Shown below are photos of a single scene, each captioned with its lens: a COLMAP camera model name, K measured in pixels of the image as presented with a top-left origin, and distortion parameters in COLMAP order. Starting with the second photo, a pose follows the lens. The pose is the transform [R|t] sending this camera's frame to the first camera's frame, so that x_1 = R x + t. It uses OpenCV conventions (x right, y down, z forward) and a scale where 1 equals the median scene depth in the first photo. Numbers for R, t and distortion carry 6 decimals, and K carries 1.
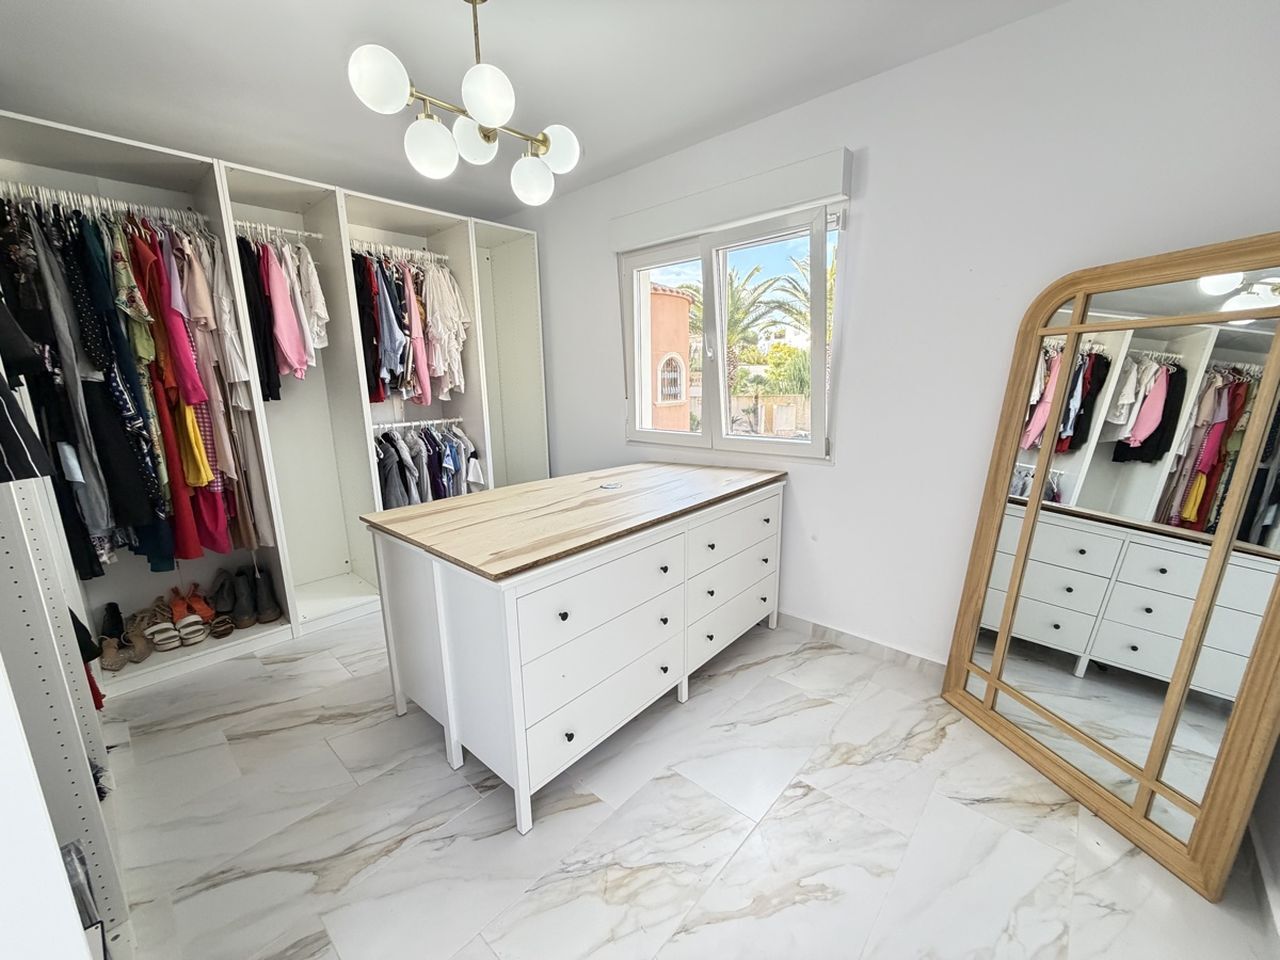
lens RADIAL K [[509.9, 0, 637.5], [0, 509.9, 481.0], [0, 0, 1]] dist [0.001635, 0.000186]
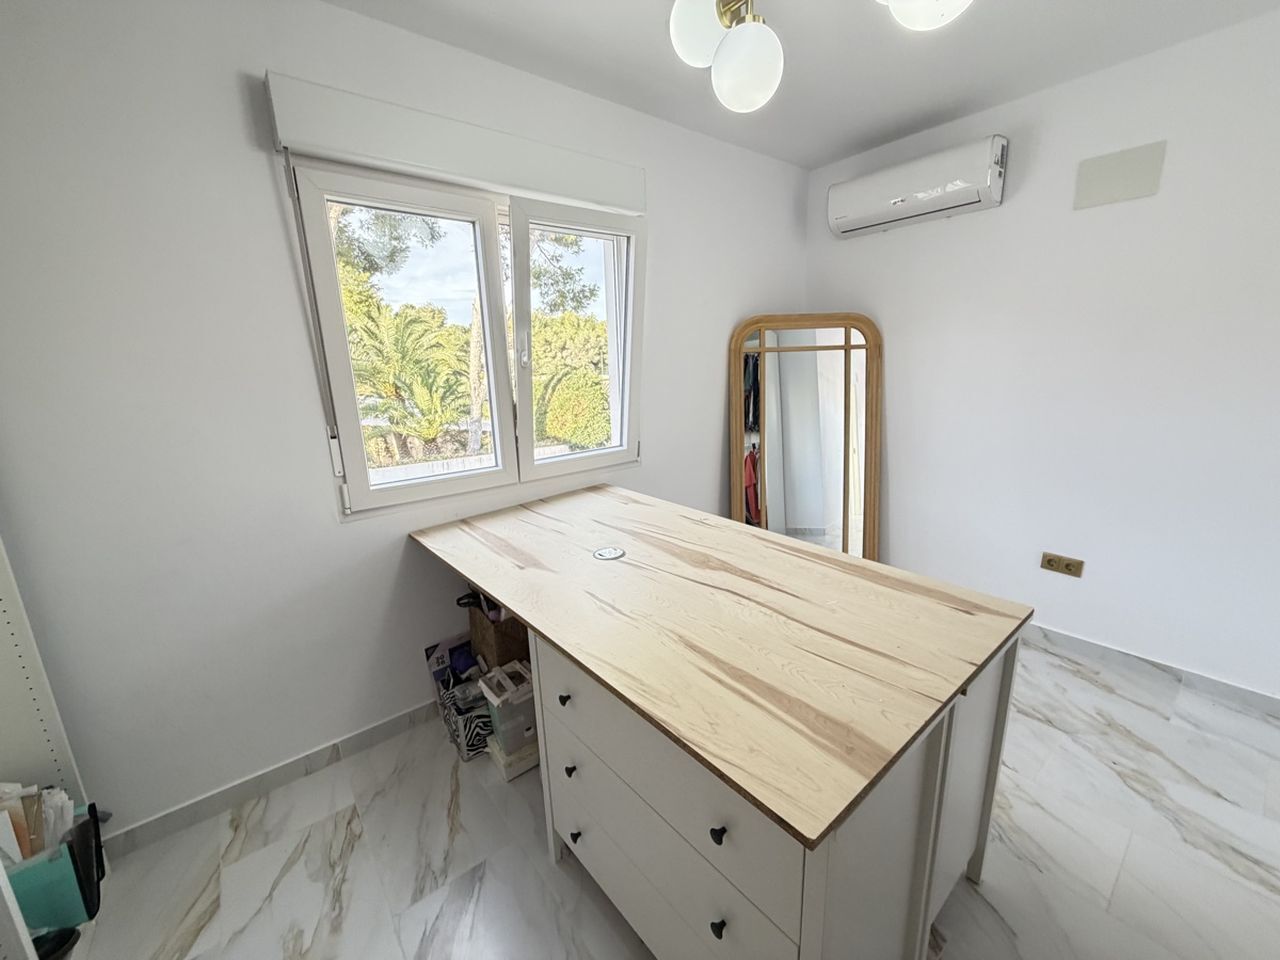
lens RADIAL K [[509.9, 0, 637.5], [0, 509.9, 481.0], [0, 0, 1]] dist [0.001635, 0.000186]
pose [[0.166970, -0.215792, 0.962058, -0.743687], [0.230008, 0.957358, 0.174819, -0.209648], [-0.958758, 0.192091, 0.209484, 0.888841]]
